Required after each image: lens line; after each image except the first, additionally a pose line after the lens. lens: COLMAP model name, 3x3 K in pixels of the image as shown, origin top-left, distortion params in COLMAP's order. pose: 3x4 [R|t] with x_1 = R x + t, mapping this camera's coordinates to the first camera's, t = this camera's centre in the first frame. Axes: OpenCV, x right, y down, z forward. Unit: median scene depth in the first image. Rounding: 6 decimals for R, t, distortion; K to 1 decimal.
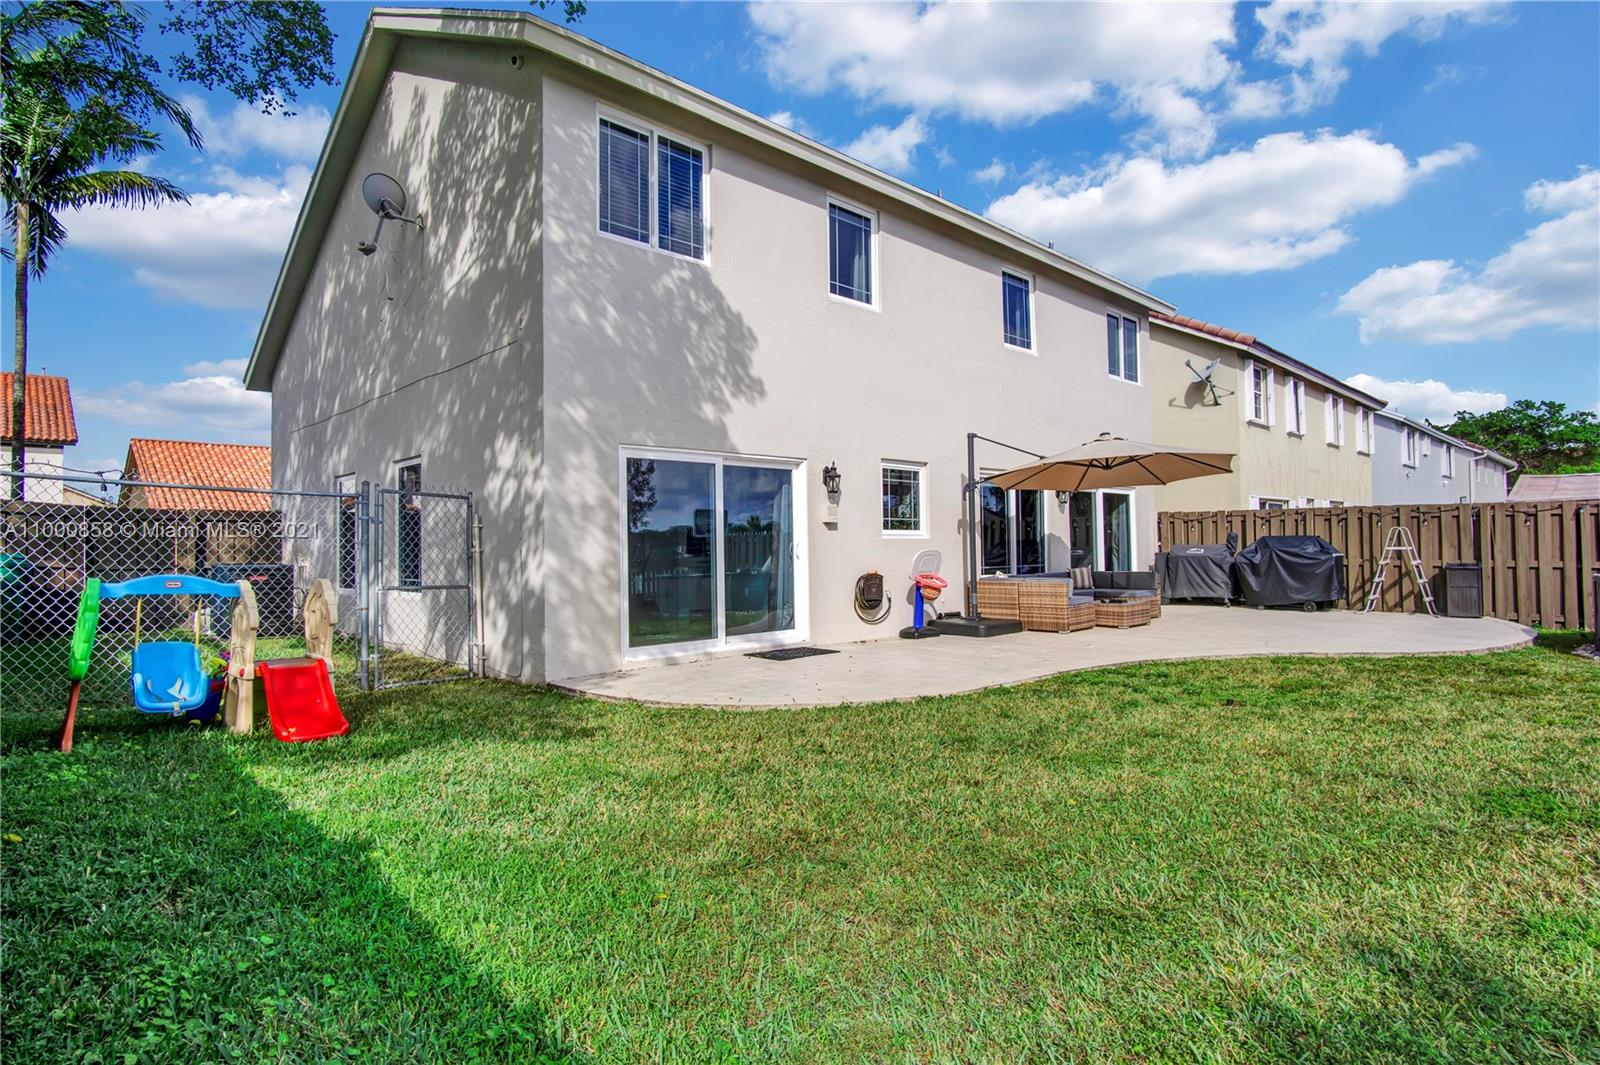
lens RADIAL K [[867.9, 0, 796.9], [0, 867.9, 517.5], [0, 0, 1]] dist [-0.027959, 0.002675]
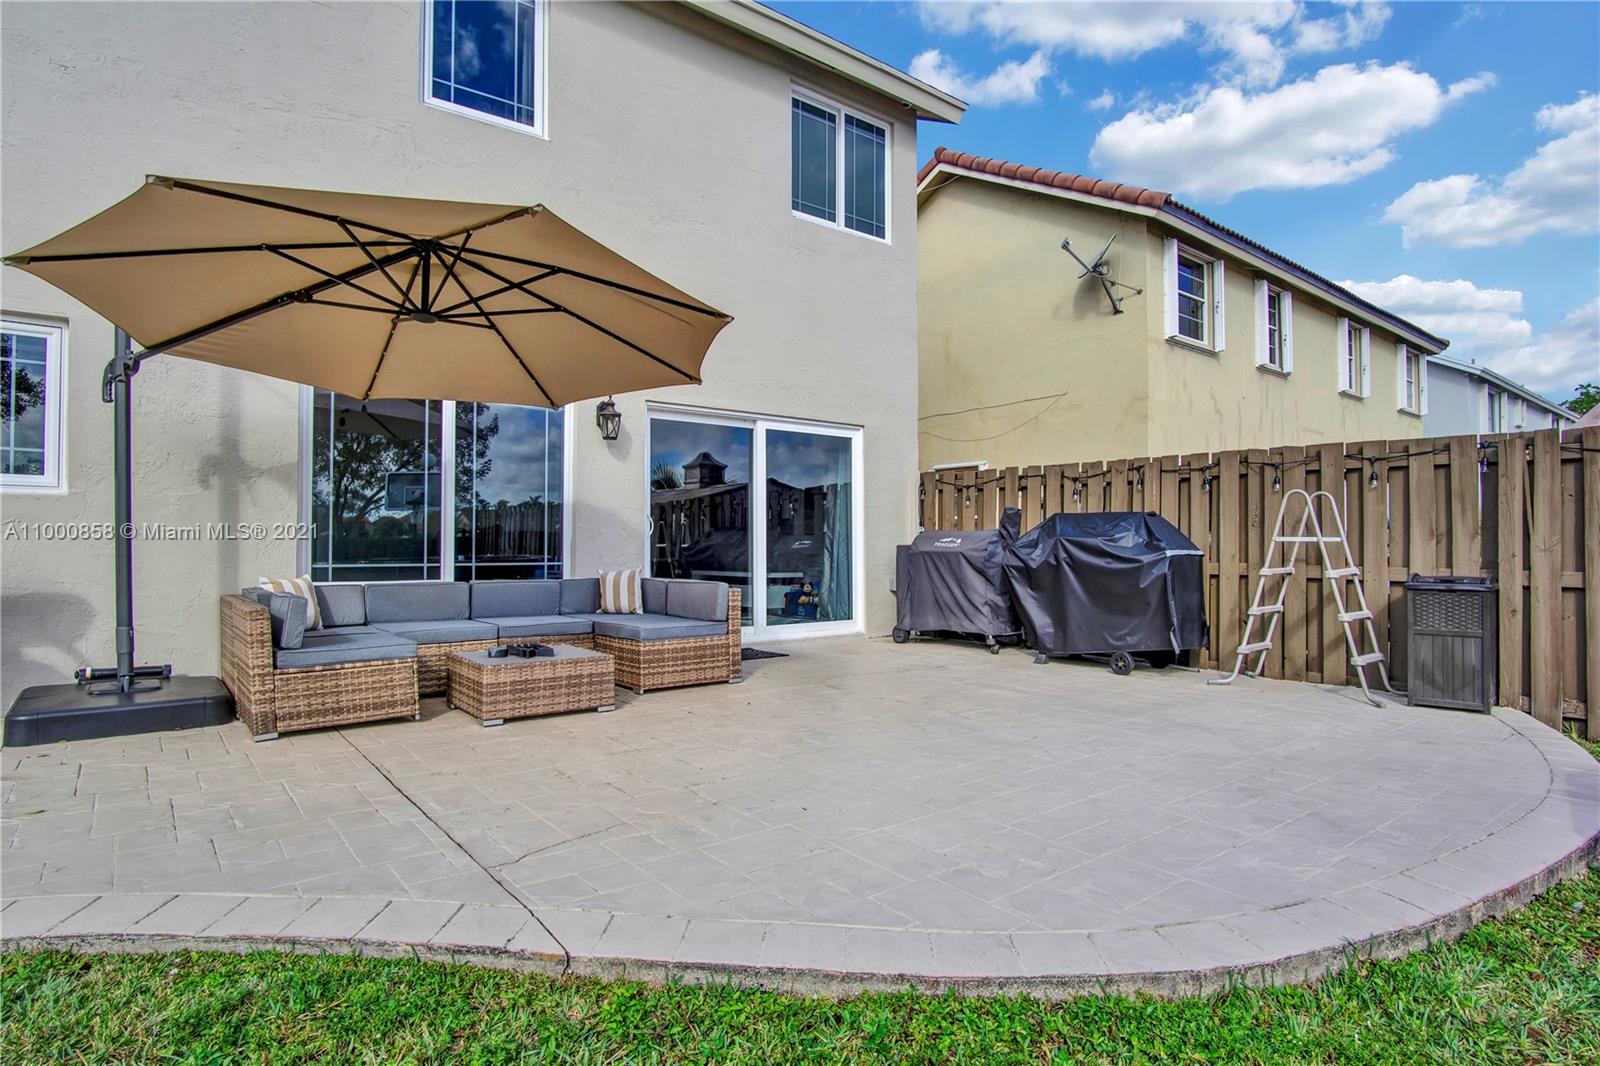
lens RADIAL K [[867.9, 0, 794.4], [0, 867.9, 536.5], [0, 0, 1]] dist [-0.027959, 0.002675]
pose [[0.995298, 0.012564, -0.096044, 0.568983], [-0.009985, 0.999578, 0.027286, 0.029502], [0.096346, -0.026199, 0.995003, 0.630637]]
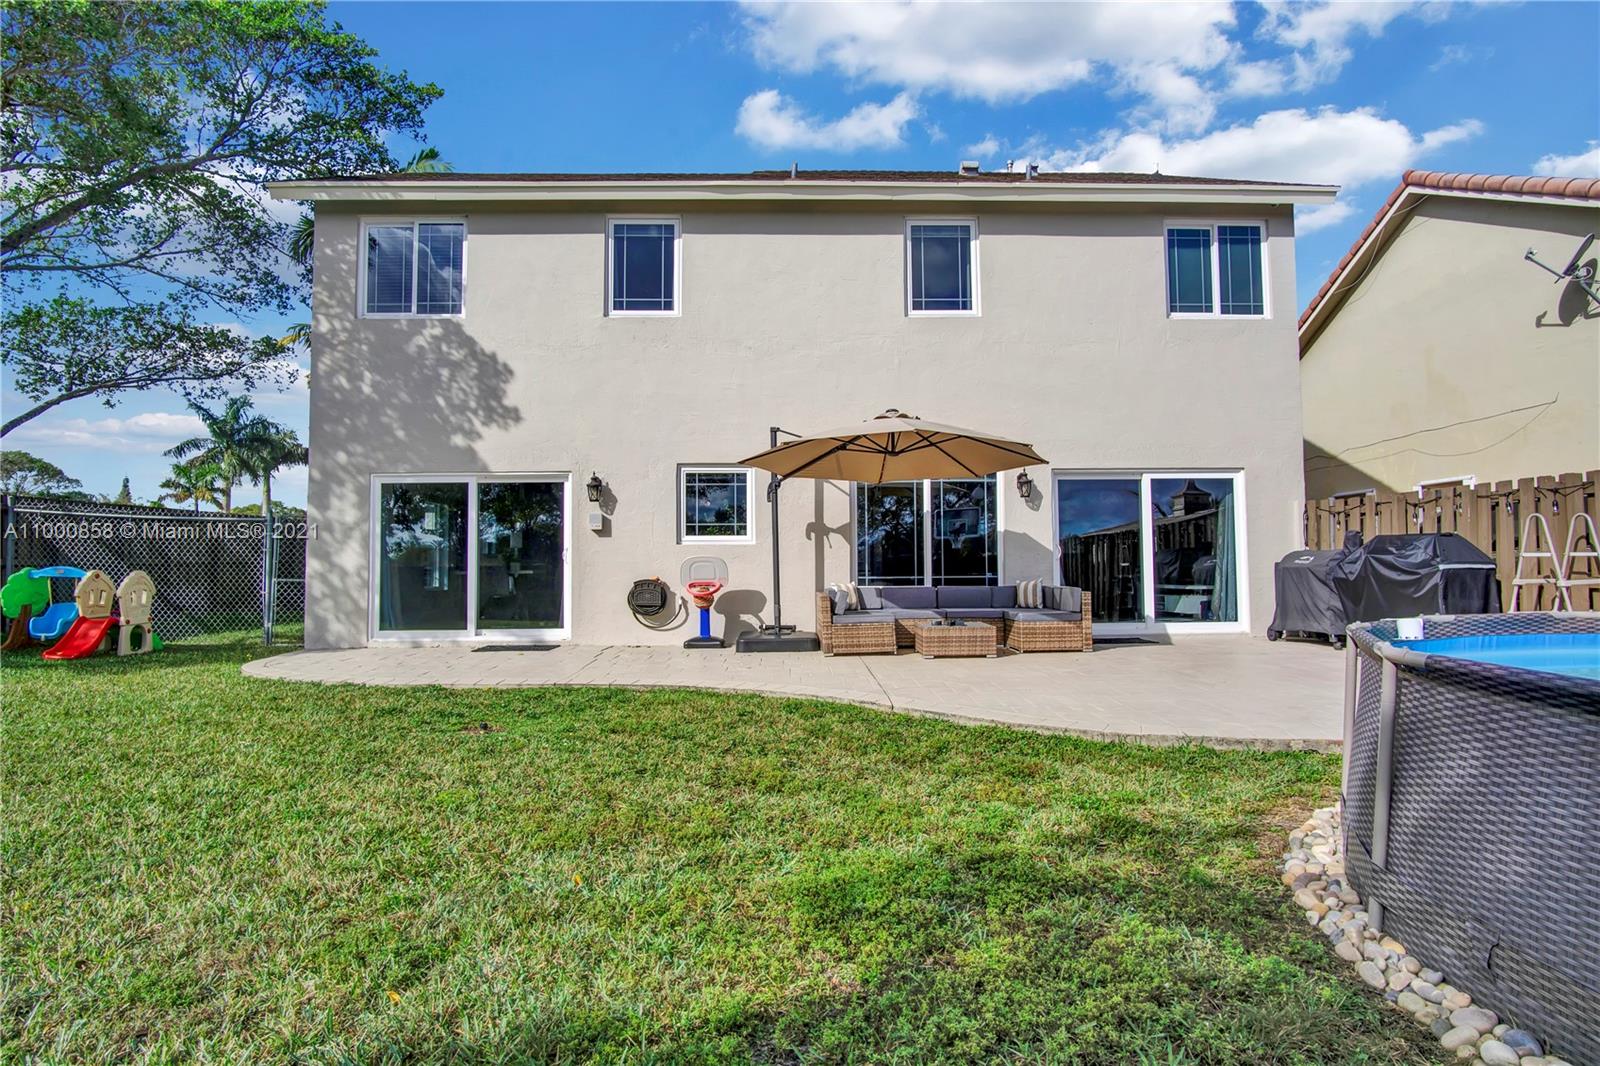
lens RADIAL K [[867.9, 0, 801.2], [0, 867.9, 539.1], [0, 0, 1]] dist [-0.027959, 0.002675]
pose [[0.735289, -0.015270, -0.677582, 0.846605], [0.024139, 0.999702, 0.003666, 0.015548], [0.677324, -0.019052, 0.735438, 0.355200]]
